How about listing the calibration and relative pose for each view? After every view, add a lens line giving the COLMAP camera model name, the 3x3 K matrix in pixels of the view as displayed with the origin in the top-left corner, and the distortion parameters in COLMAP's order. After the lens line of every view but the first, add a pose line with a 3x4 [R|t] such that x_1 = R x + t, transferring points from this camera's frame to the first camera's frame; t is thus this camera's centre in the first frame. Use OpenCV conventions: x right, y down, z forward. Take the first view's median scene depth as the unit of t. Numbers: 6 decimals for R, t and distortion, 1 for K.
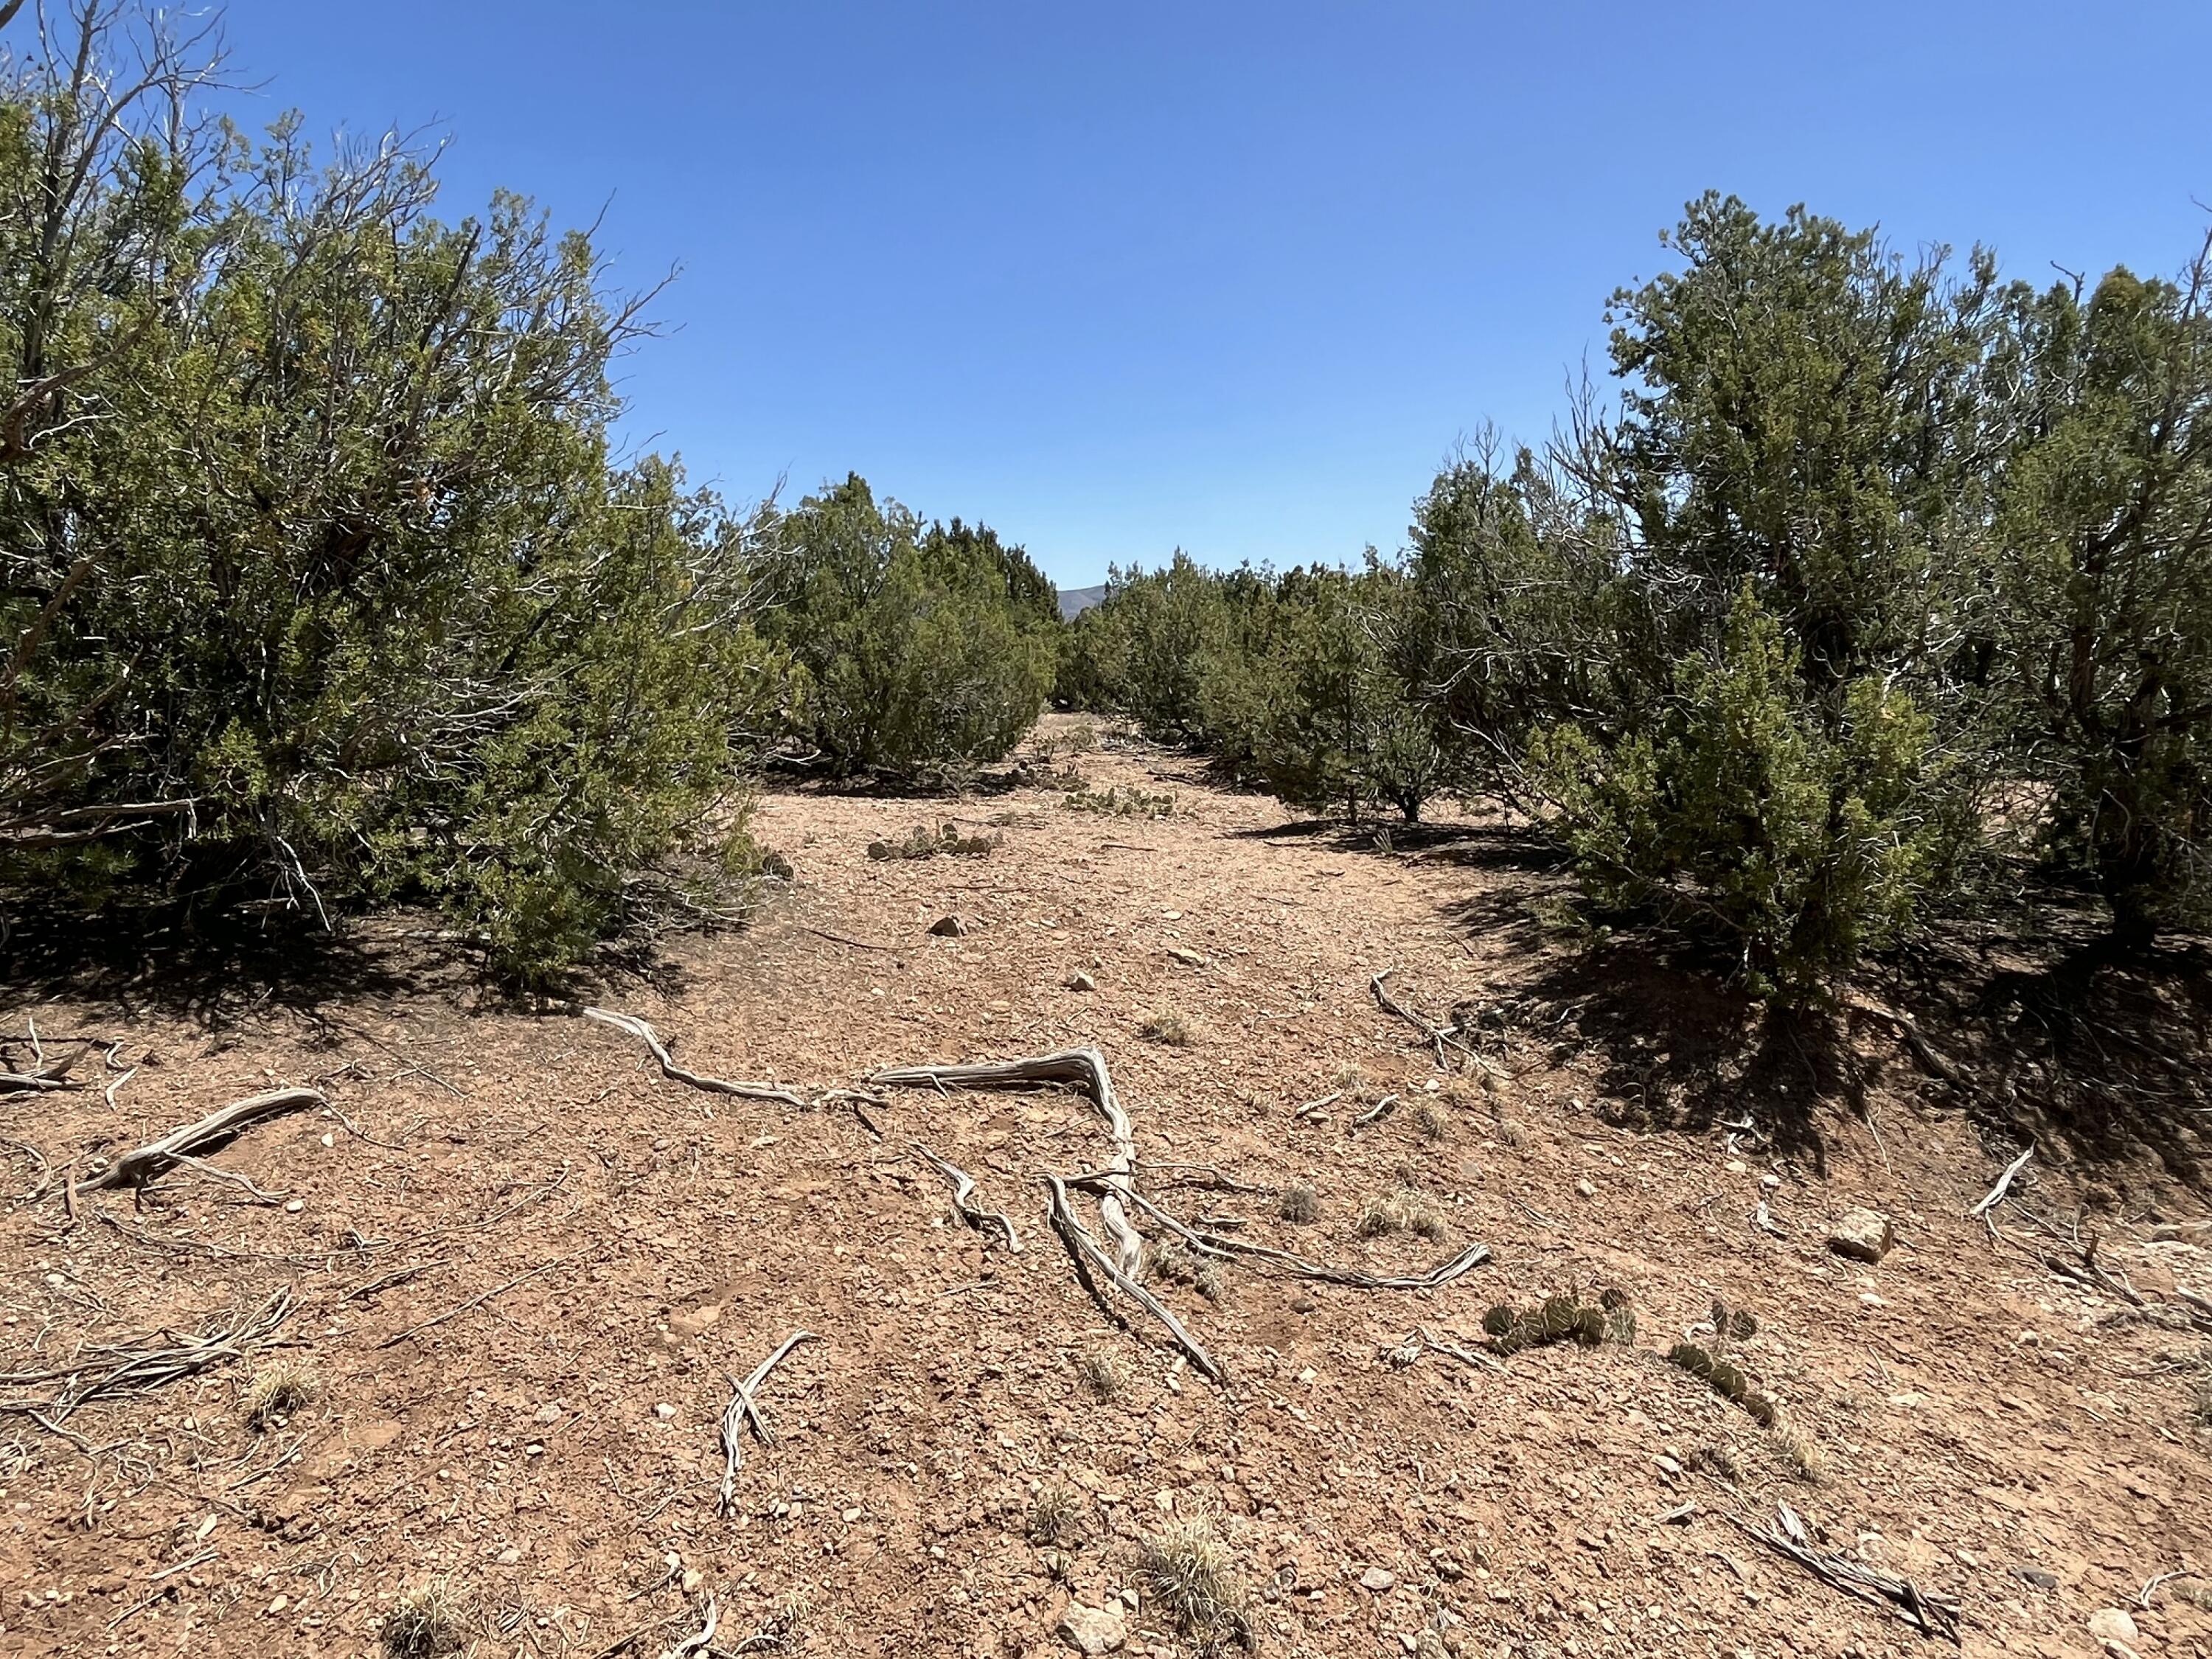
lens RADIAL K [[1337.6, 0, 1109.4], [0, 1337.6, 810.5], [0, 0, 1]] dist [-0.003754, -0.000824]
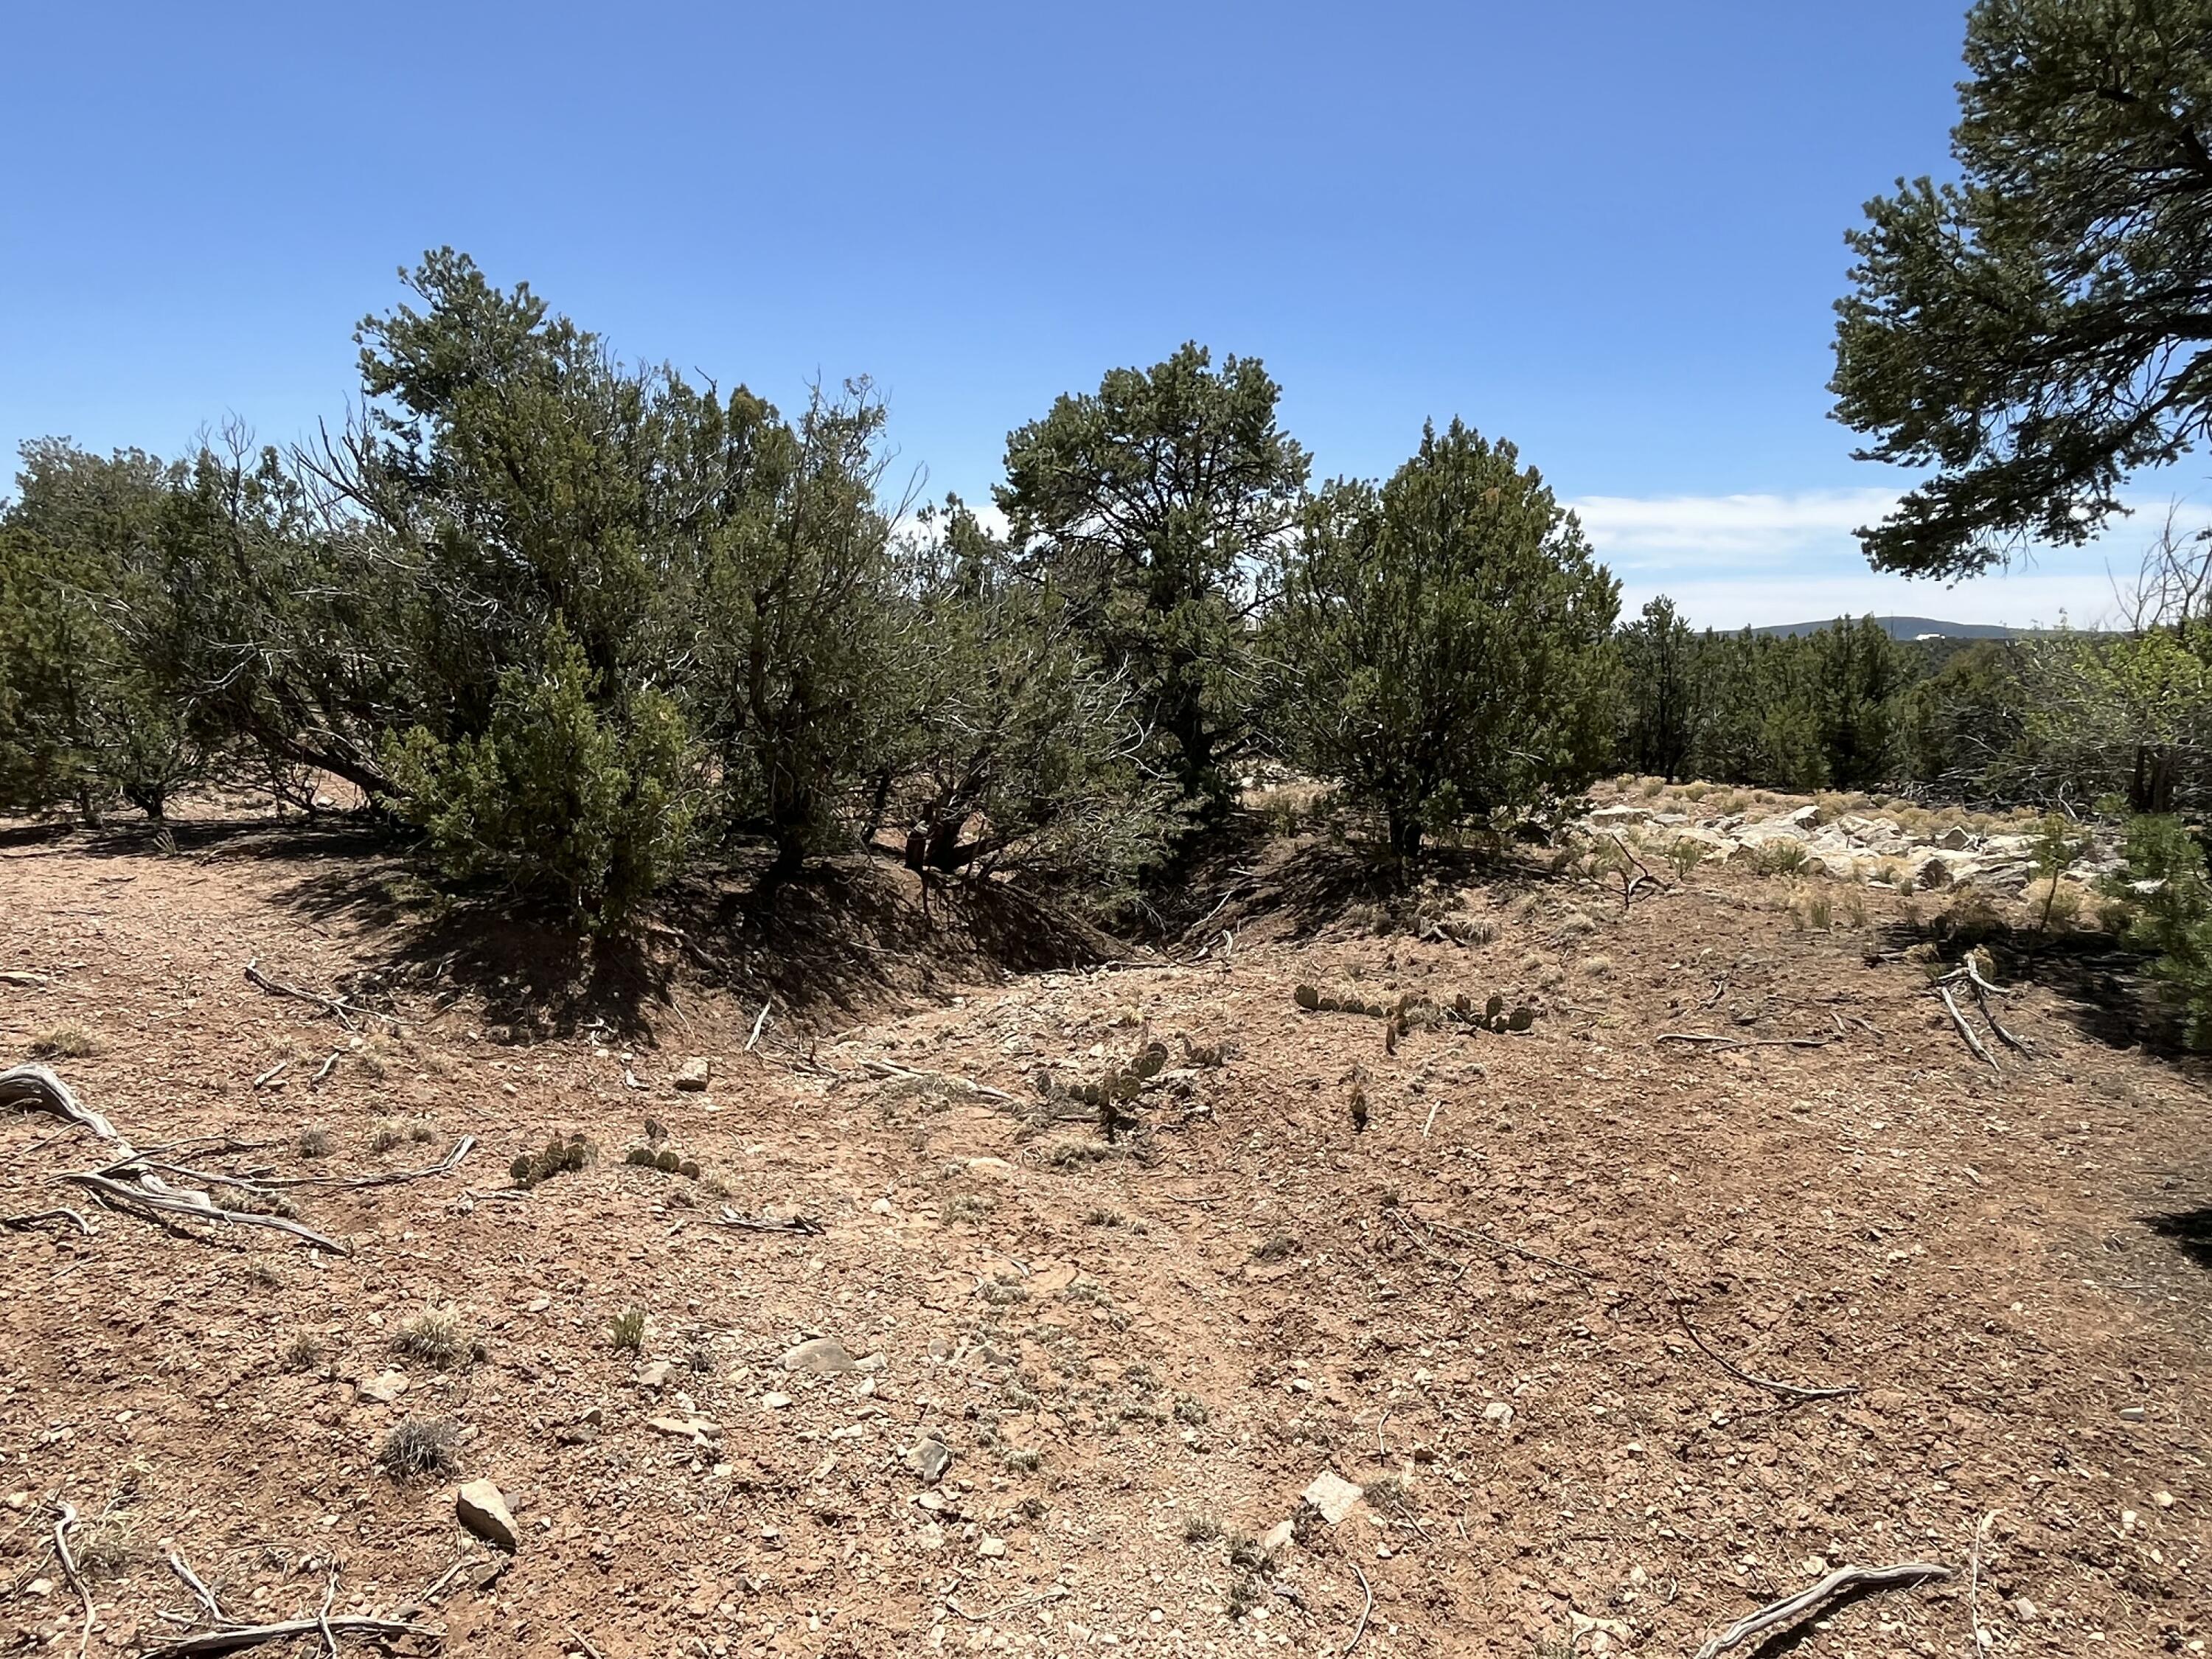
lens RADIAL K [[1337.6, 0, 1105.8], [0, 1337.6, 828.9], [0, 0, 1]] dist [-0.003754, -0.000824]
pose [[0.590768, -0.078103, 0.803053, -0.261361], [0.051809, 0.996922, 0.058844, -0.012343], [-0.805177, 0.006842, 0.592996, -0.190448]]
